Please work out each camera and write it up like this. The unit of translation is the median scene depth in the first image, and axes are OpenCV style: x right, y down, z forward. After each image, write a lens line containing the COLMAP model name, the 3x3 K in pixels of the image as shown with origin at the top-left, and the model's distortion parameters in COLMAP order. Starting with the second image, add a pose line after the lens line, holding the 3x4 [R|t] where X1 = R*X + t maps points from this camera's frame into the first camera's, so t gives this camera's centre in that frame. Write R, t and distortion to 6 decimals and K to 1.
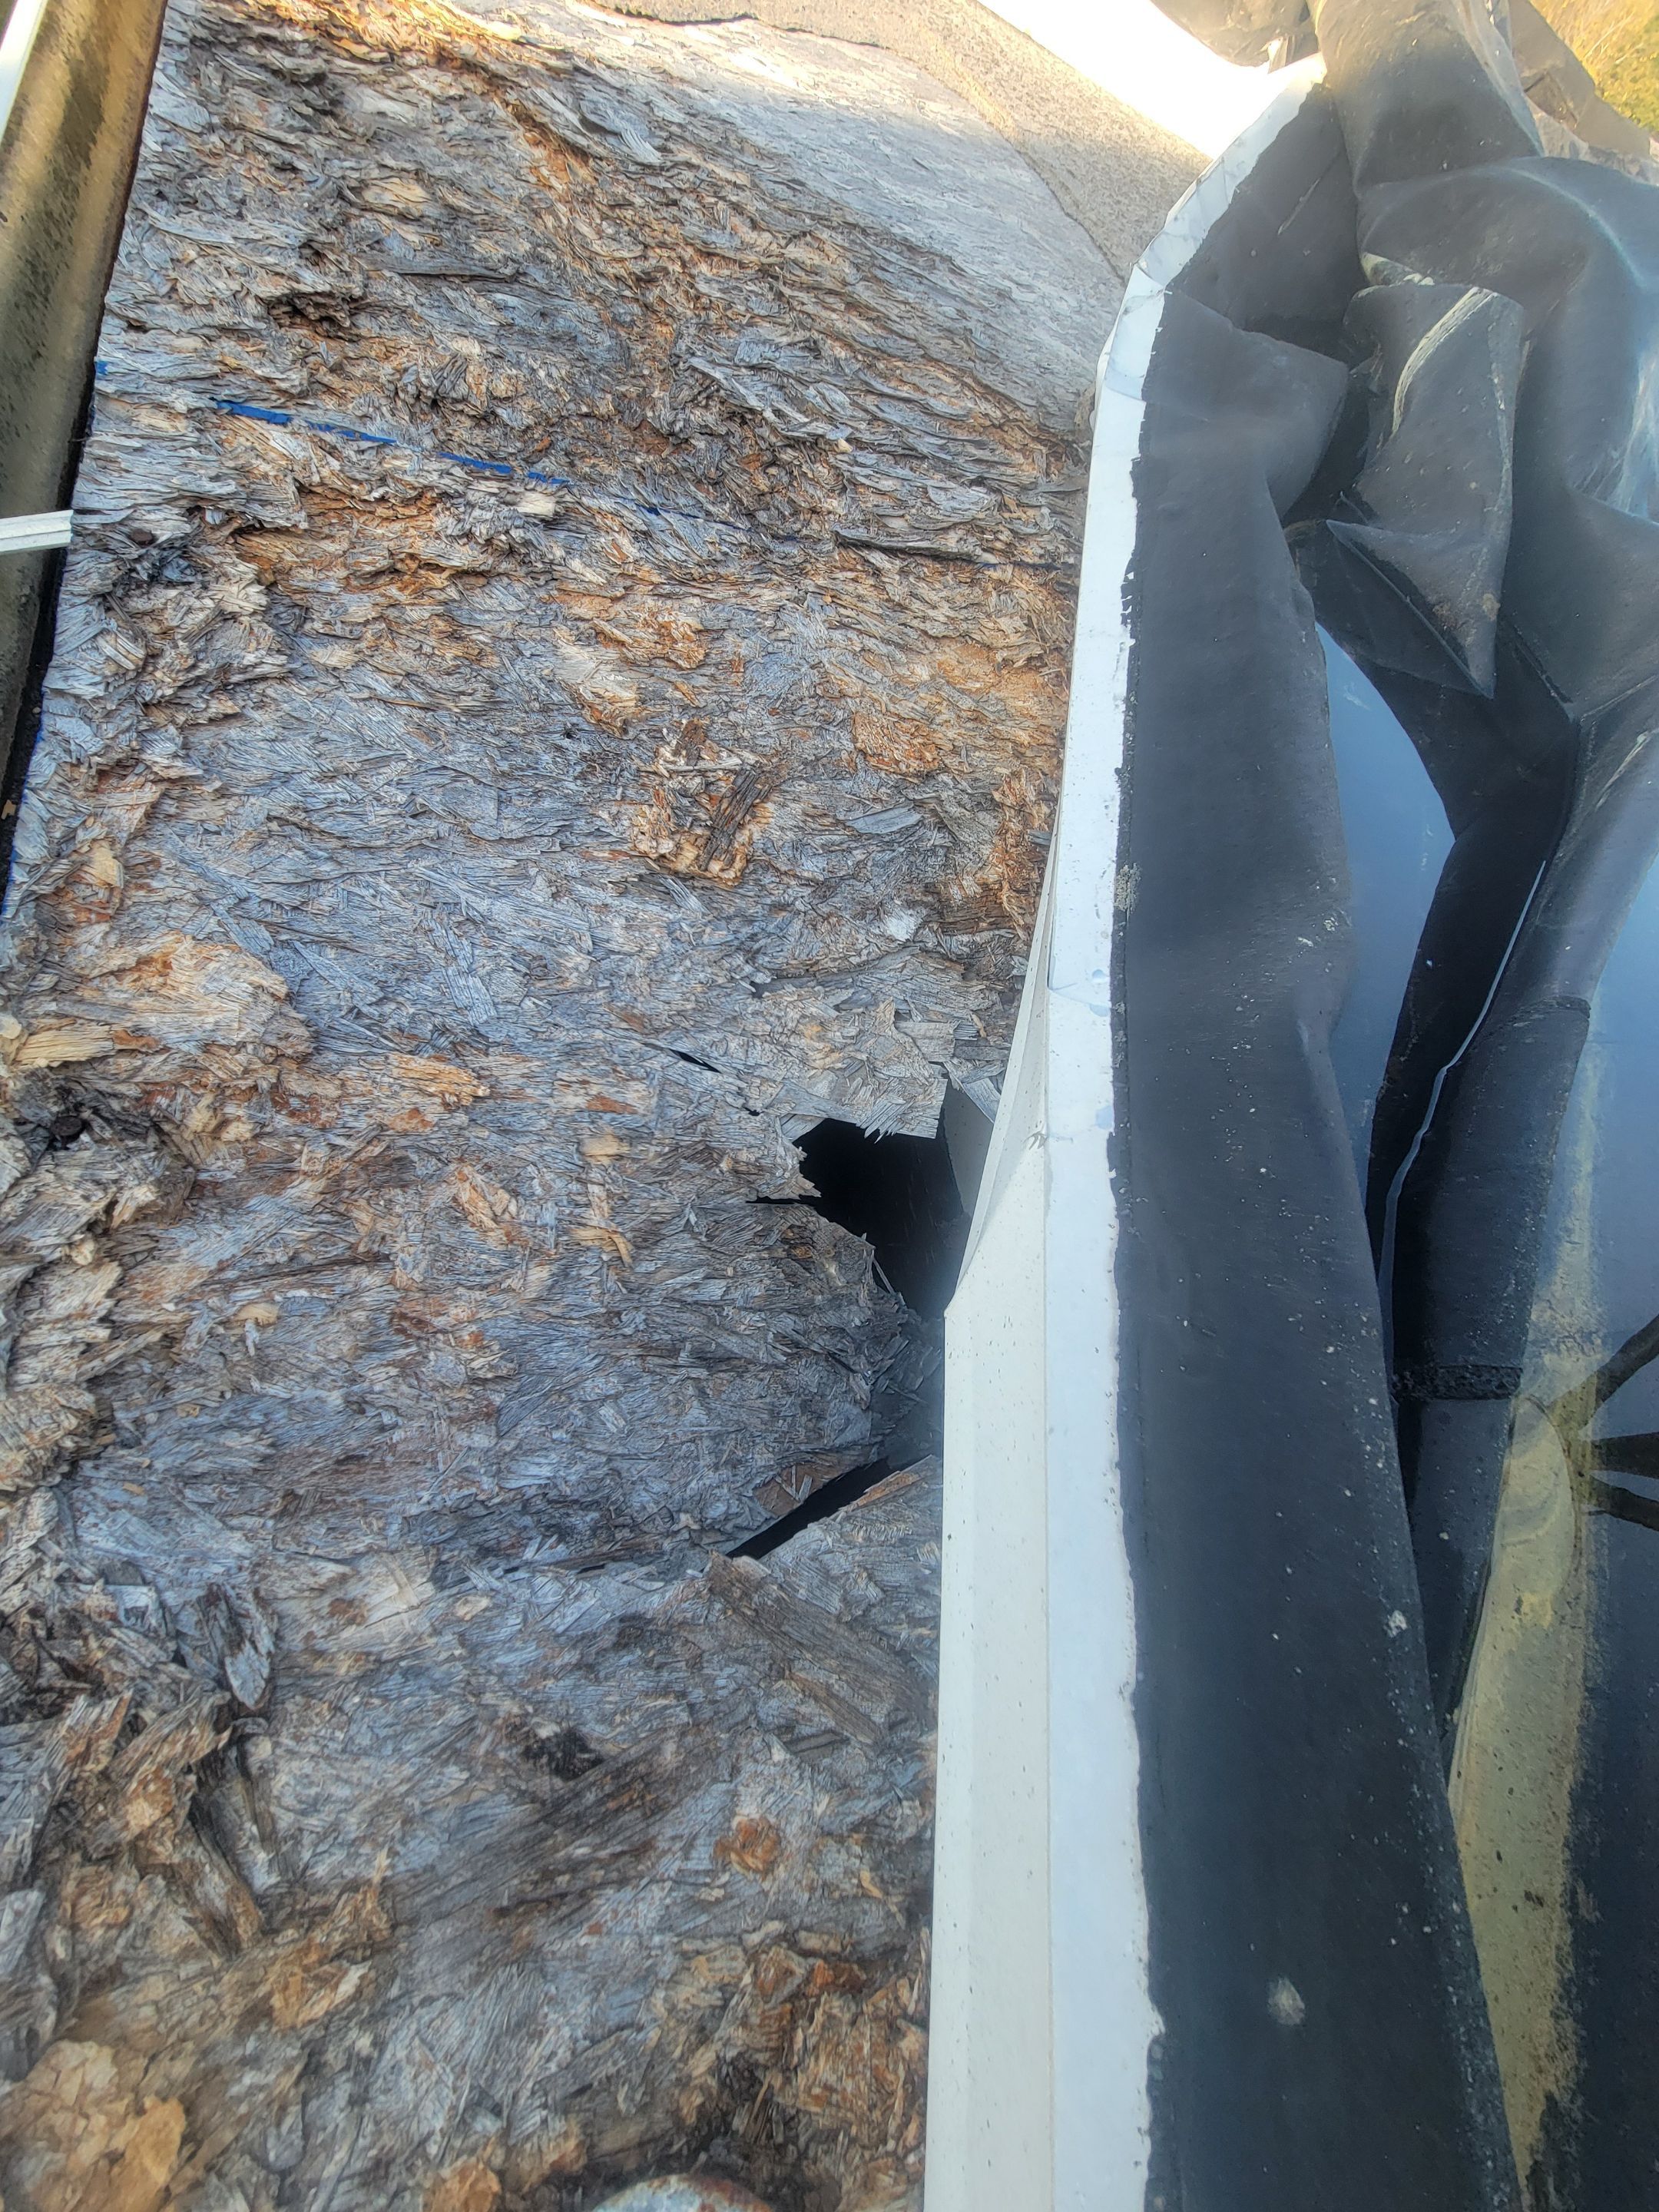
lens RADIAL K [[843.2, 0, 790.5], [0, 843.2, 1070.4], [0, 0, 1]] dist [-0.000388, -0.000555]
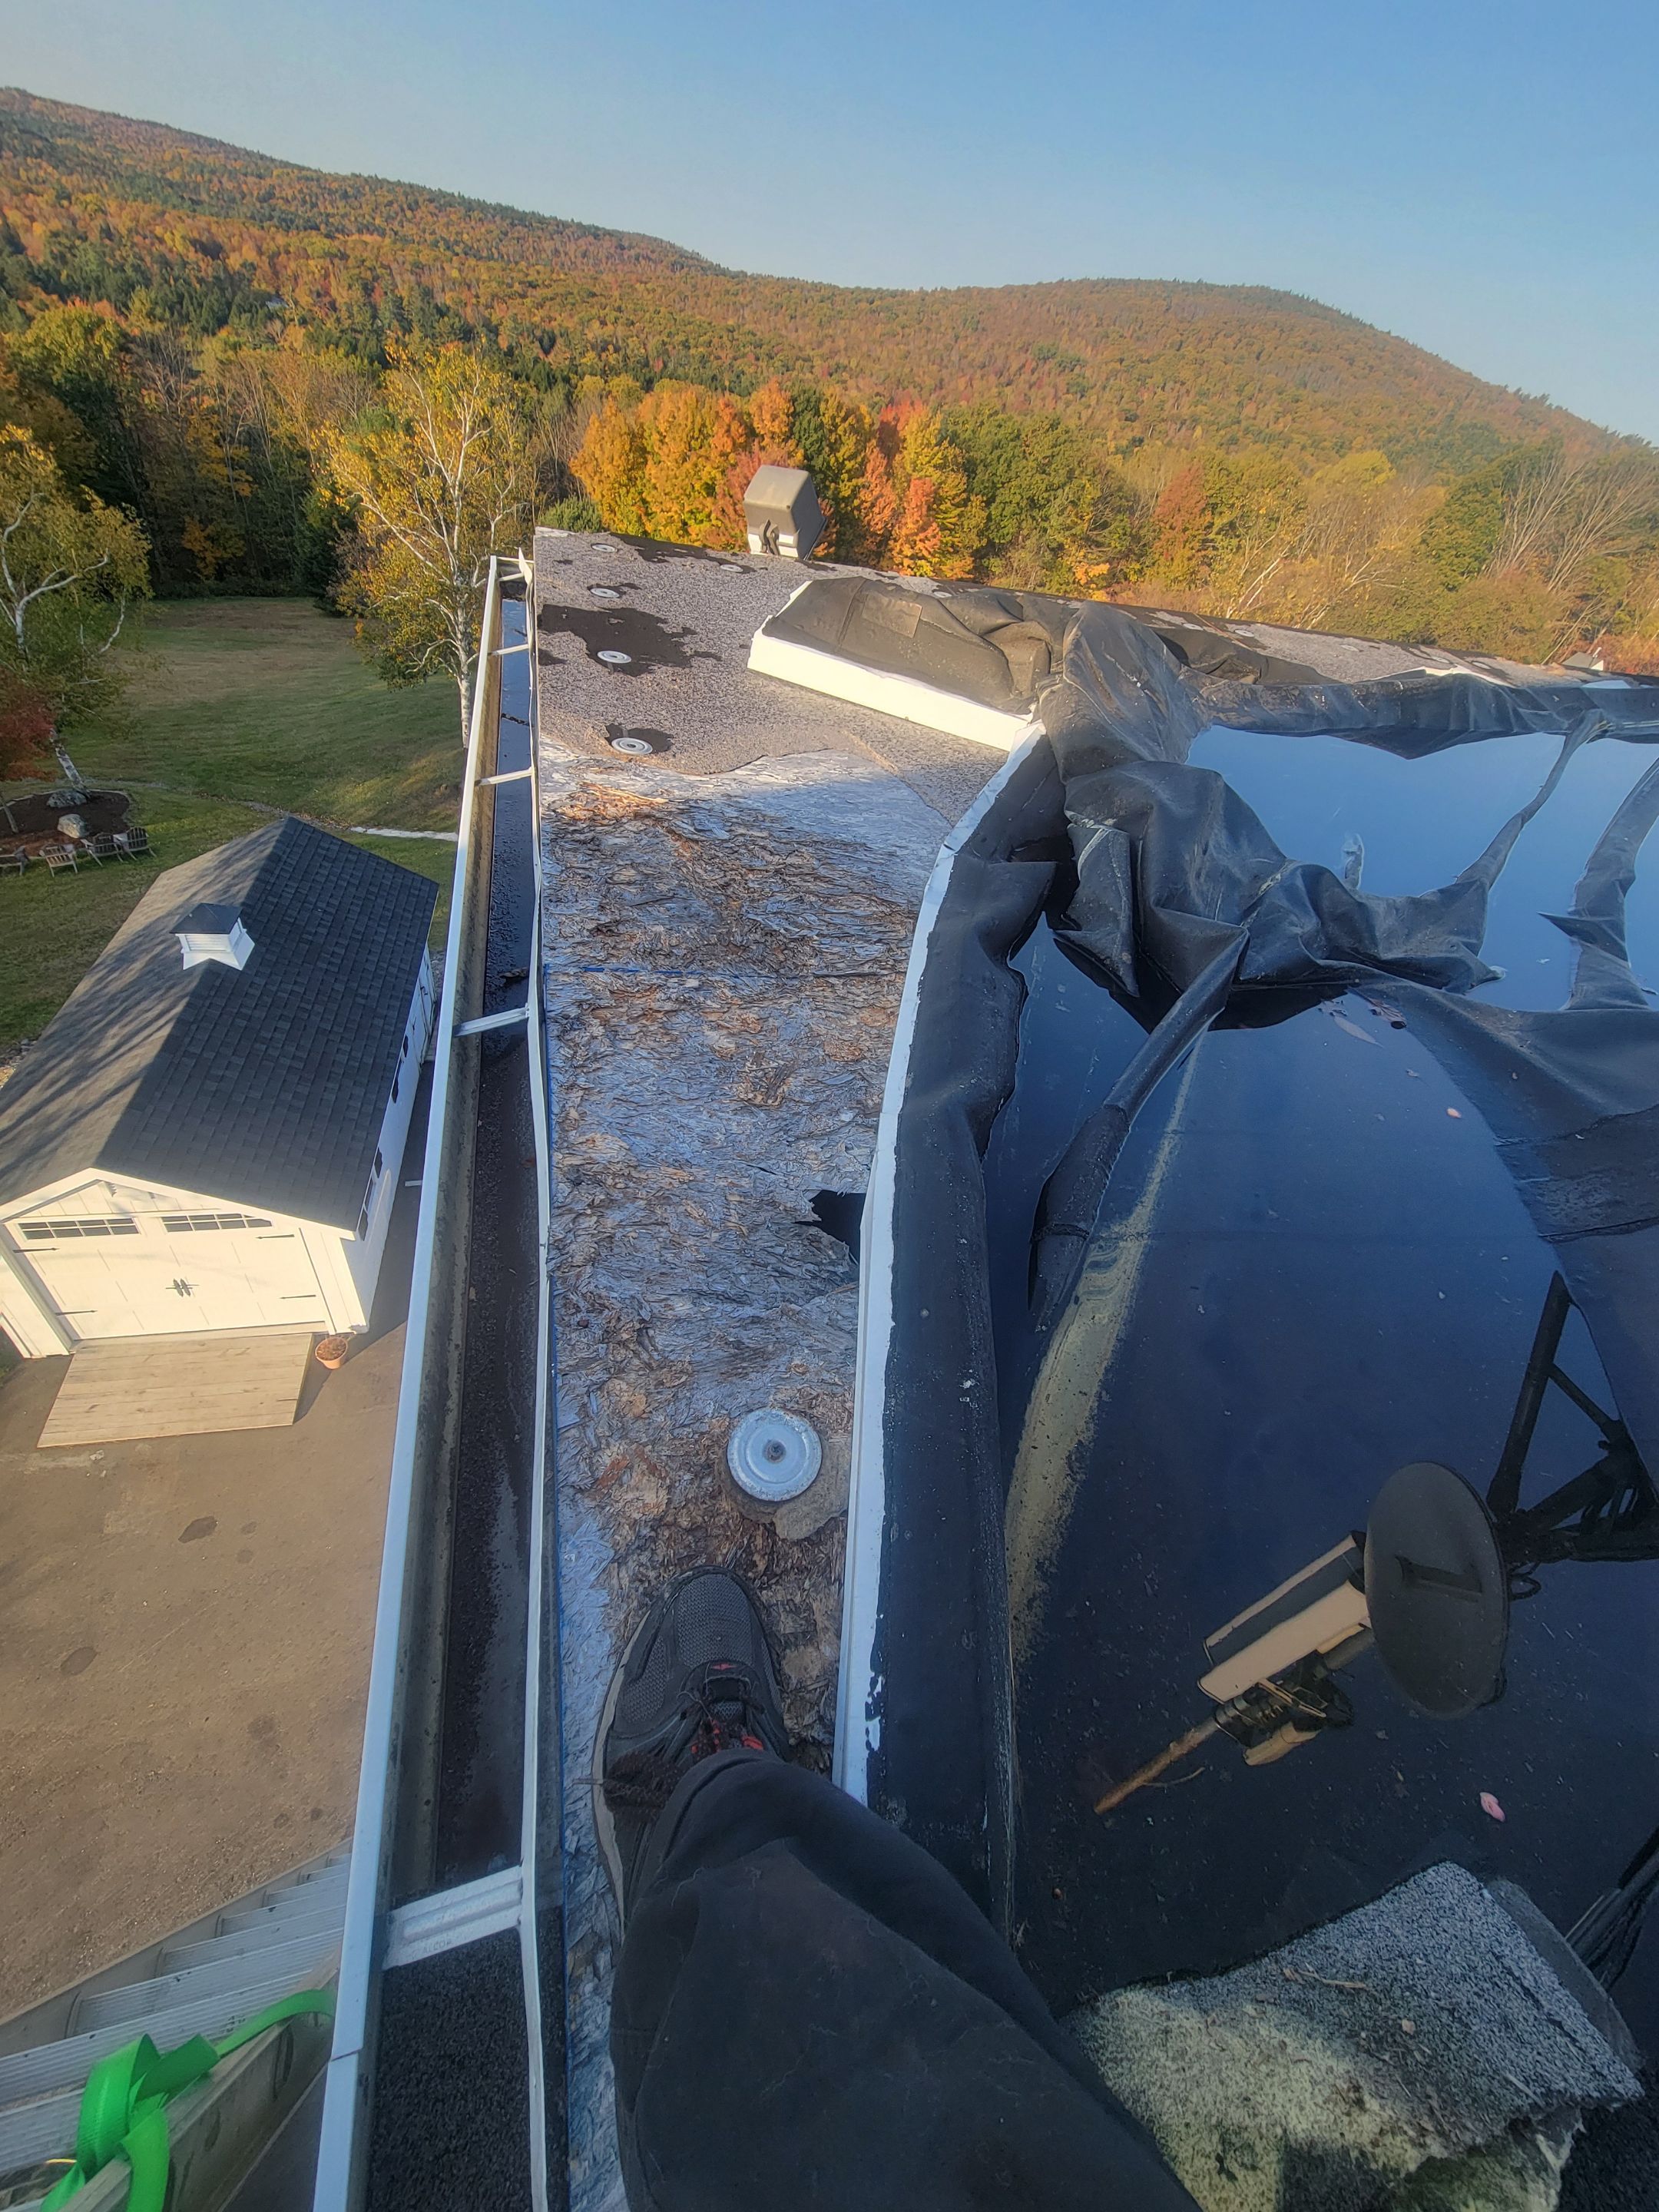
lens RADIAL K [[843.2, 0, 814.5], [0, 843.2, 1100.7], [0, 0, 1]] dist [-0.000388, -0.000555]
pose [[0.990277, -0.124626, -0.061804, 0.232797], [0.094903, 0.930087, -0.354870, 0.776746], [0.101709, 0.345554, 0.932871, -1.578211]]
